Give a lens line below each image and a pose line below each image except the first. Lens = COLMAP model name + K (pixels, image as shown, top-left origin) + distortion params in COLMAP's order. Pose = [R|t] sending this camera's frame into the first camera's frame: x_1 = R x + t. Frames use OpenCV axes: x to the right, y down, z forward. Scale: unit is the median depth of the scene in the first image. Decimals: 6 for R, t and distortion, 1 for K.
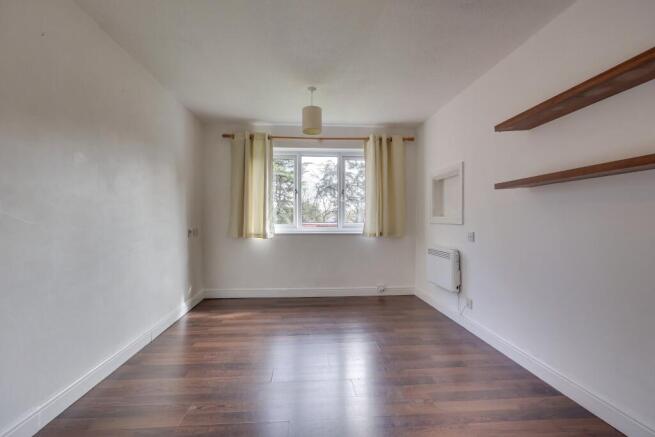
lens RADIAL K [[299.9, 0, 327.5], [0, 299.9, 218.5], [0, 0, 1]] dist [-0.000714, -0.000060]
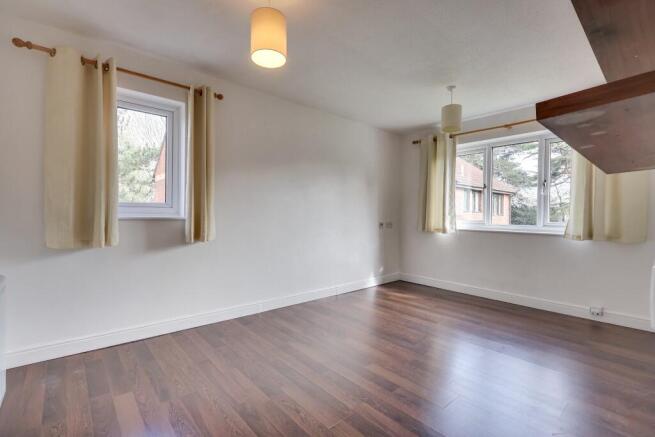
lens RADIAL K [[299.9, 0, 327.5], [0, 299.9, 218.5], [0, 0, 1]] dist [-0.000714, -0.000060]
pose [[0.613595, 0.020000, -0.789368, 0.368994], [-0.011296, 0.999799, 0.016551, 0.001388], [0.789540, -0.001239, 0.613698, 0.028425]]
